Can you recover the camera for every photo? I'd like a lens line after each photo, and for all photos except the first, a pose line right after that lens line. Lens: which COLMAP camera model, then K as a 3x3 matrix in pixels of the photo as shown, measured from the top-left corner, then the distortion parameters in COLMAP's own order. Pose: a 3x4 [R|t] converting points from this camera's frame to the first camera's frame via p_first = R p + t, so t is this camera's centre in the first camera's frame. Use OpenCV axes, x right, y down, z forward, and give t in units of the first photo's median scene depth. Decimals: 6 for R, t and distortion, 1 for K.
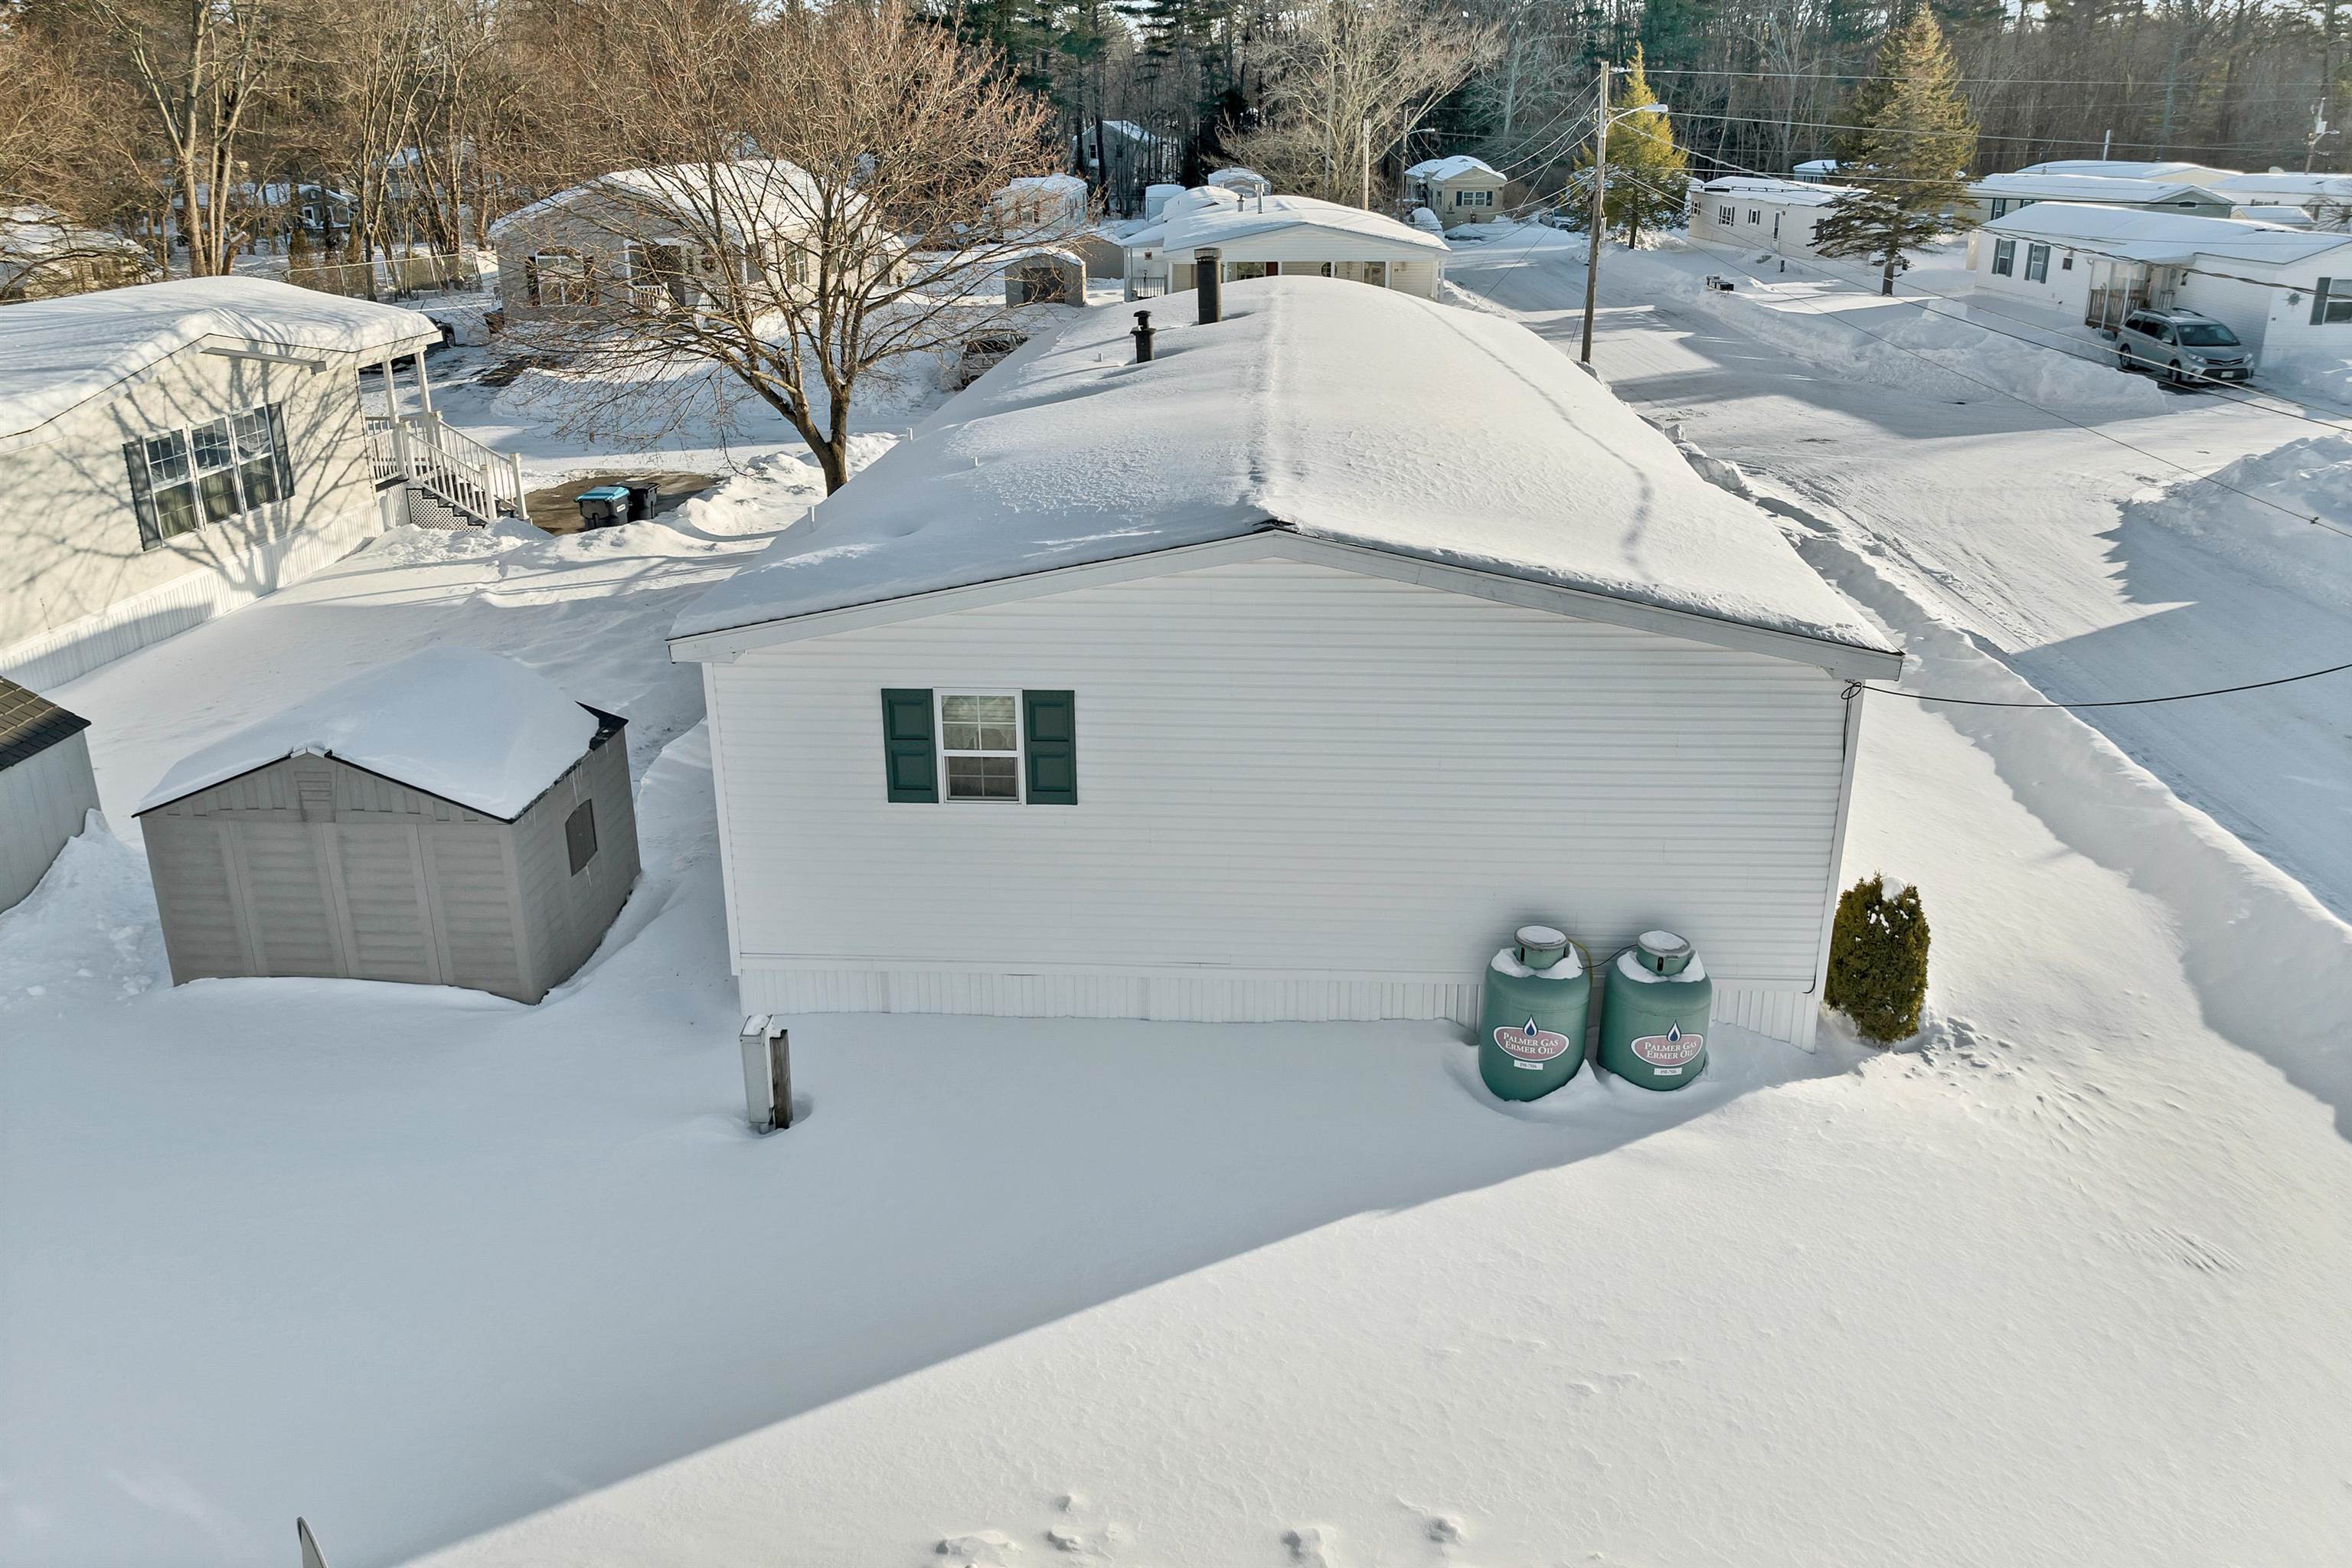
lens RADIAL K [[1682.0, 0, 1180.7], [0, 1682.0, 689.4], [0, 0, 1]] dist [-0.028526, -0.001677]
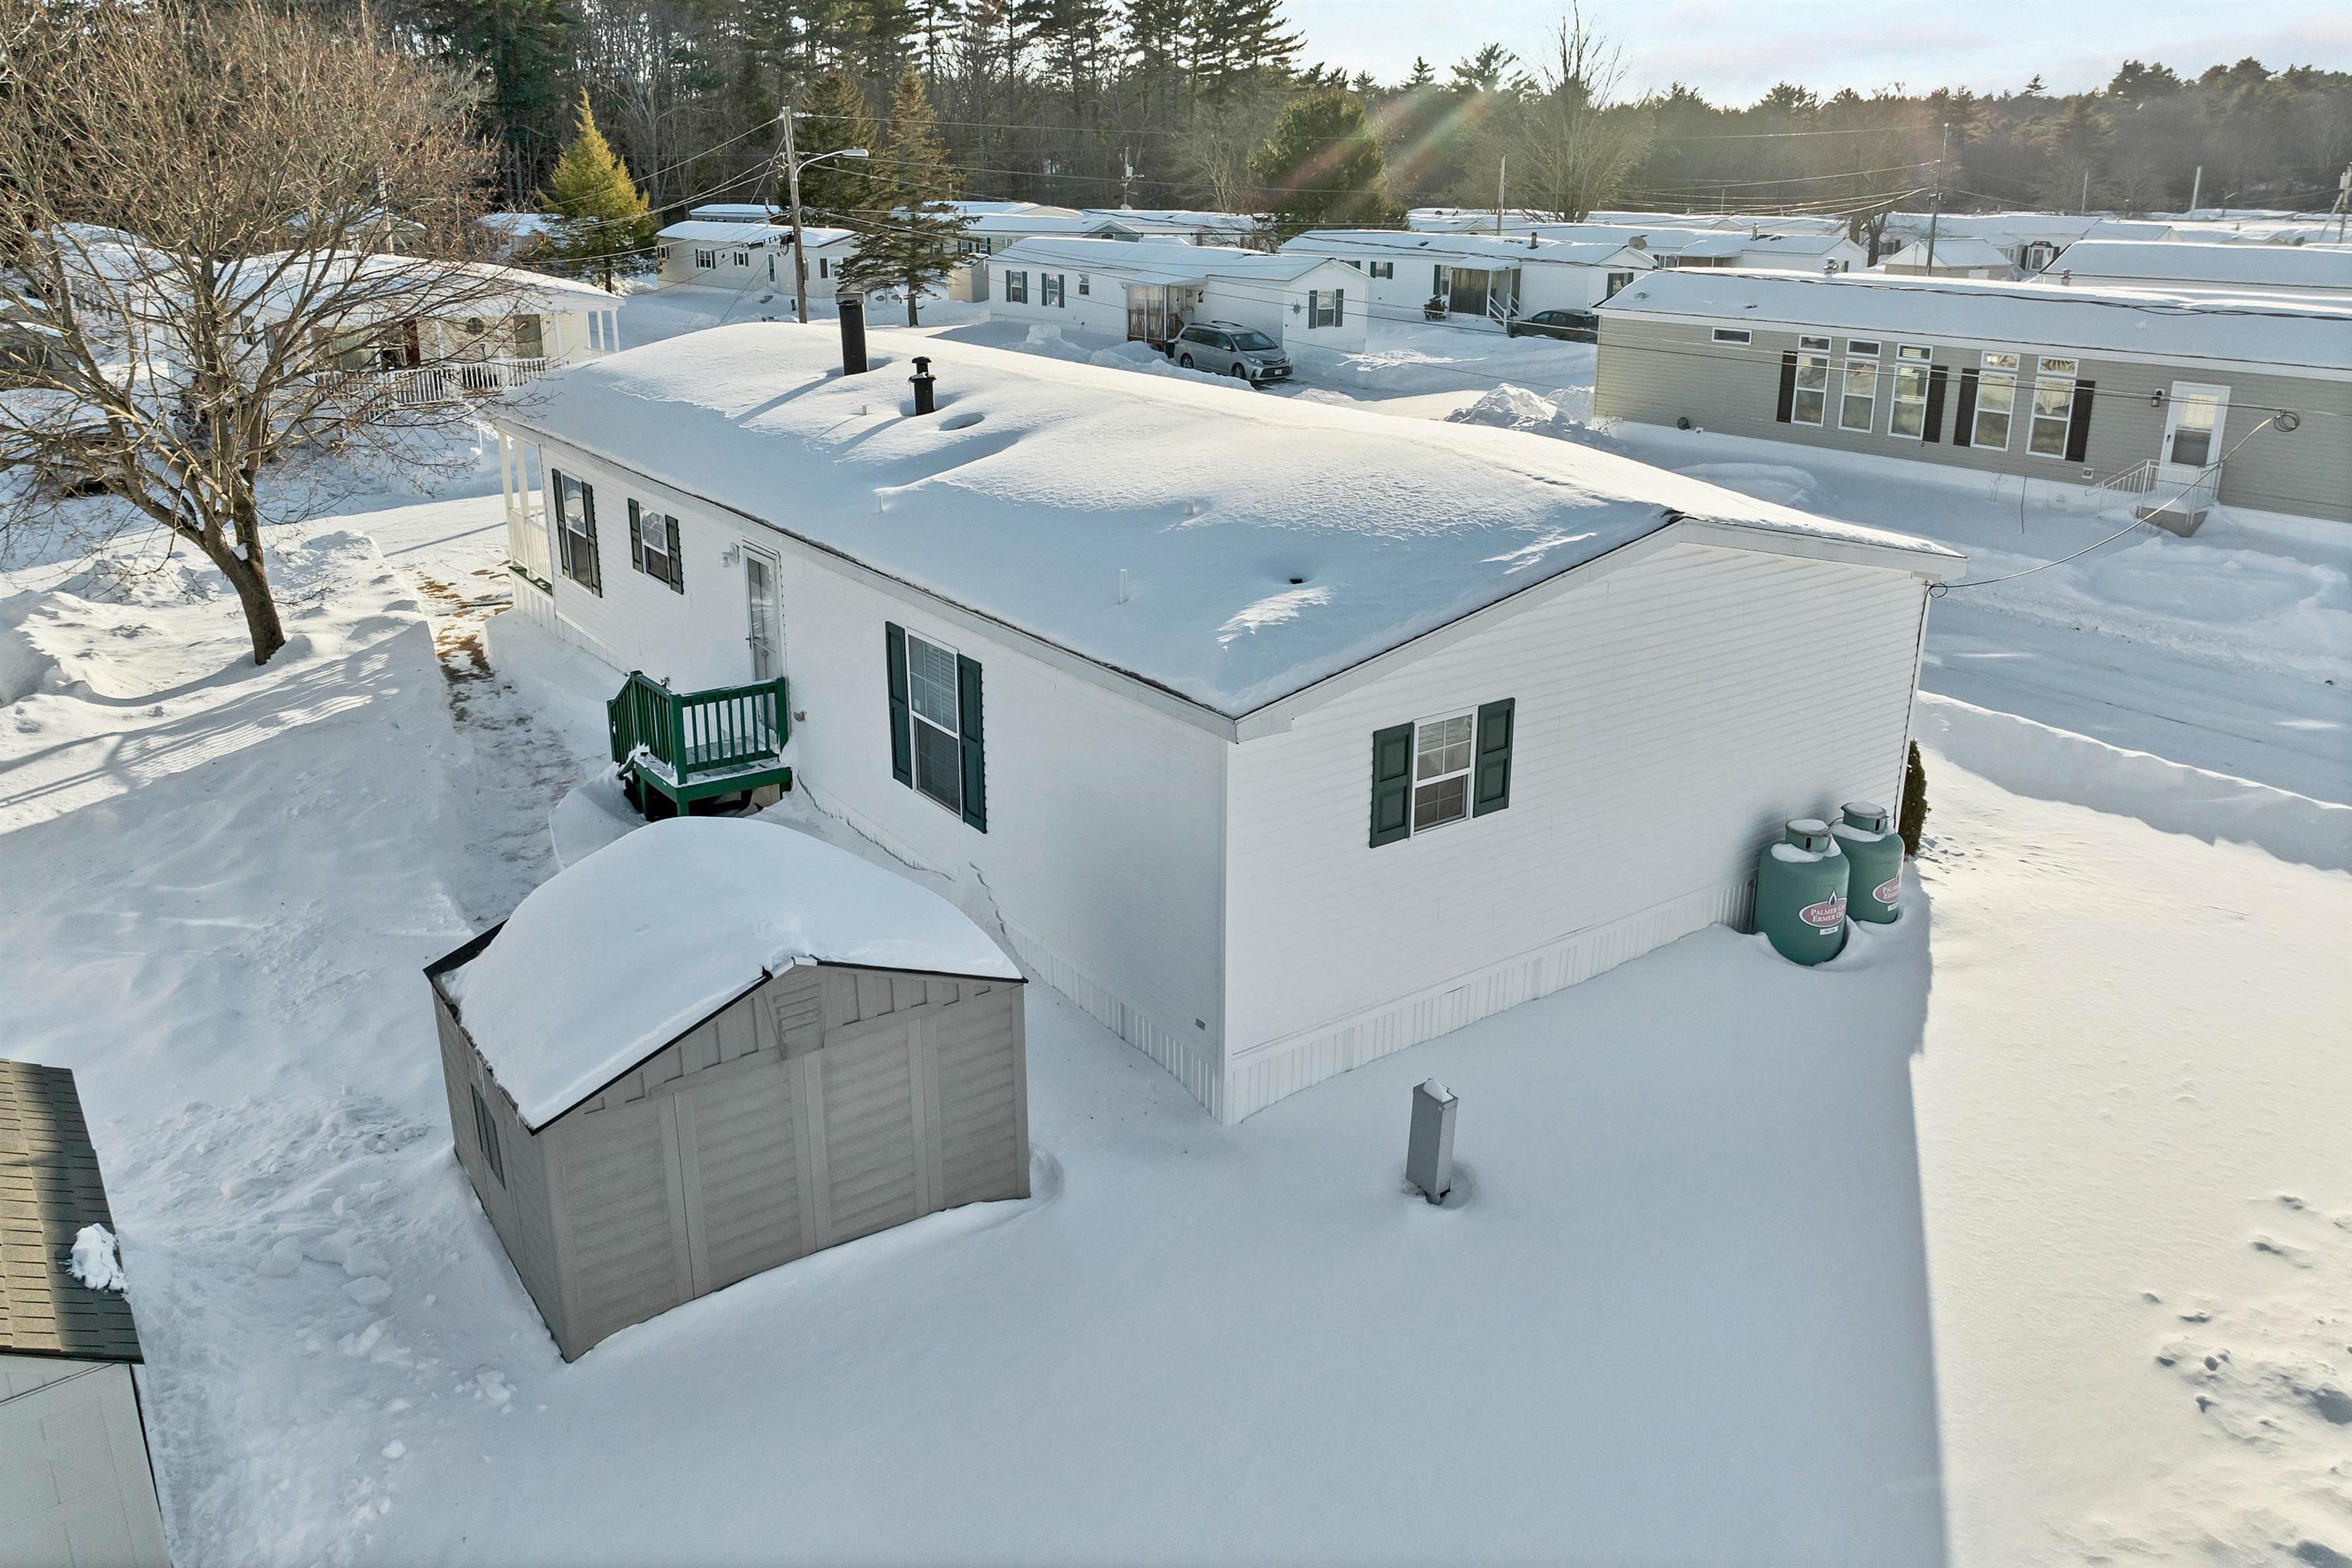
lens RADIAL K [[1682.0, 0, 1180.7], [0, 1682.0, 689.4], [0, 0, 1]] dist [-0.028526, -0.001677]
pose [[0.778217, -0.173975, 0.603416, -0.446580], [0.189149, 0.981176, 0.038946, -0.044063], [-0.598832, 0.083827, 0.796475, 0.152092]]
